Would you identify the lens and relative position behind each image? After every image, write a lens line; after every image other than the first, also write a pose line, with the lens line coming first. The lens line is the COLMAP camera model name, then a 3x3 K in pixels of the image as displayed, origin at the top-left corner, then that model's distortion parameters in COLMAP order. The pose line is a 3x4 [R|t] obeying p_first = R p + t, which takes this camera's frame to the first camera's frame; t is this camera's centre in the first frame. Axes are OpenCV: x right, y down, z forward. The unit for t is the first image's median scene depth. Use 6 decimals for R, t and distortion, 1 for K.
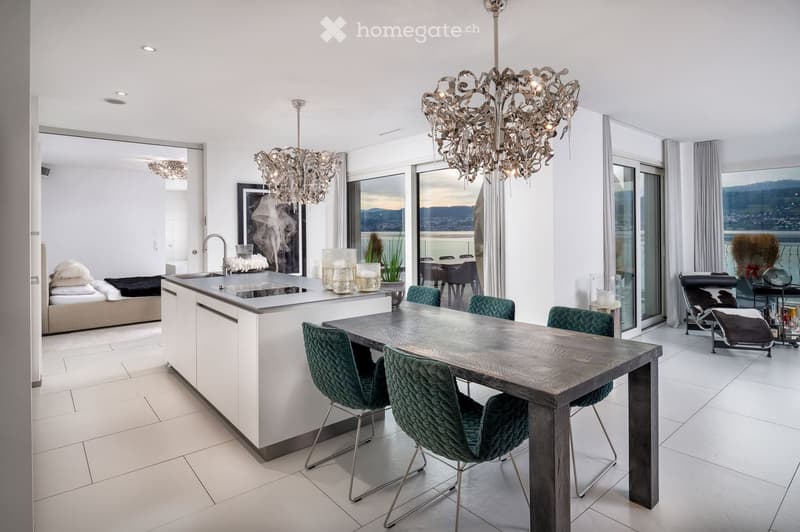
lens RADIAL K [[436.1, 0, 406.2], [0, 436.1, 232.5], [0, 0, 1]] dist [-0.004310, 0.000482]
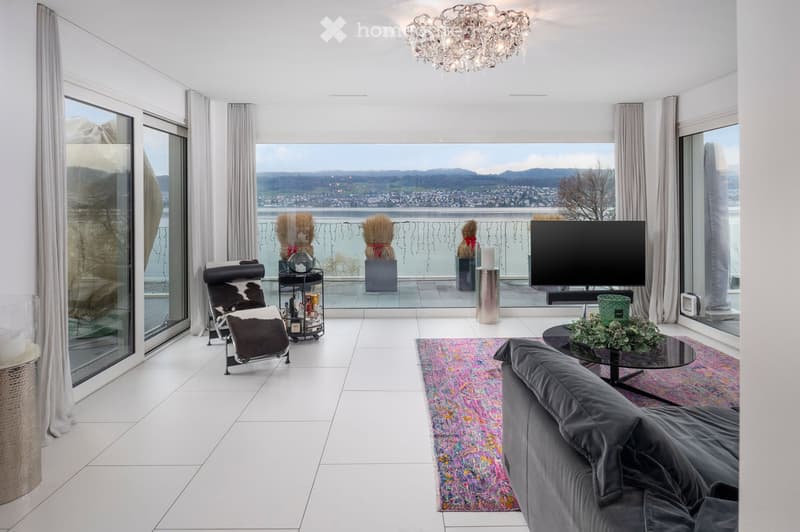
lens RADIAL K [[436.1, 0, 403.4], [0, 436.1, 262.3], [0, 0, 1]] dist [-0.004310, 0.000482]
pose [[0.647887, -0.092384, 0.756113, 0.290983], [0.000813, 0.992702, 0.120594, -0.005621], [-0.761736, -0.077516, 0.643234, 0.245384]]
